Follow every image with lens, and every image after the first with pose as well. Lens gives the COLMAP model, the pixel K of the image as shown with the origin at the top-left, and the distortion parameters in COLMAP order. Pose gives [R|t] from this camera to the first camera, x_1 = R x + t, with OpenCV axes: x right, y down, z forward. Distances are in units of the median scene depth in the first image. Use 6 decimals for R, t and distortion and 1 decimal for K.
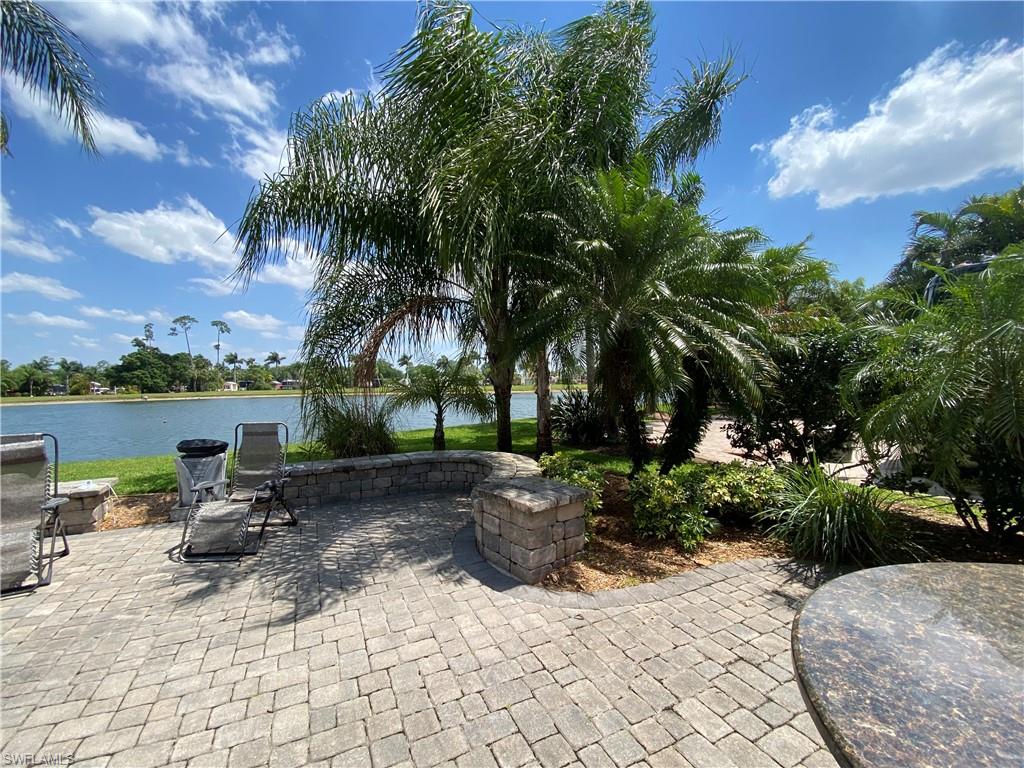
lens RADIAL K [[413.1, 0, 512.0], [0, 413.1, 384.0], [0, 0, 1]] dist [0.017496, -0.019864]
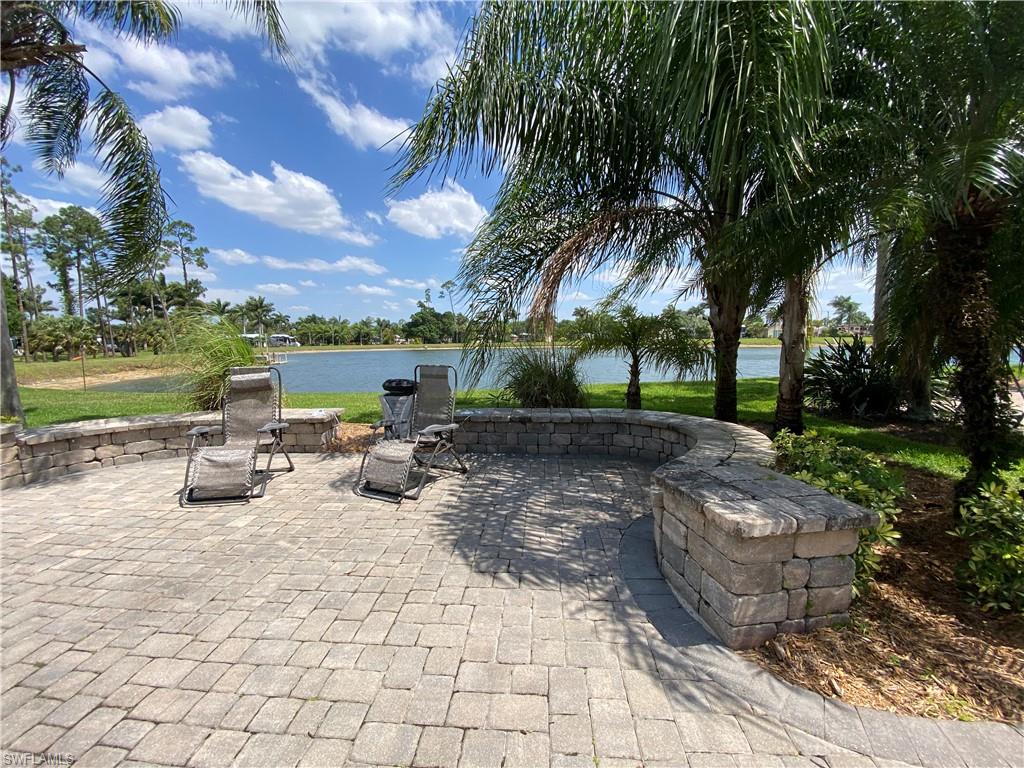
lens RADIAL K [[413.8, 0, 510.8], [0, 413.8, 375.6], [0, 0, 1]] dist [0.014139, -0.020424]
pose [[0.861517, 0.047857, -0.505467, 0.019654], [-0.001165, 0.995732, 0.092289, 0.014790], [0.507727, -0.078919, 0.857896, 0.137113]]
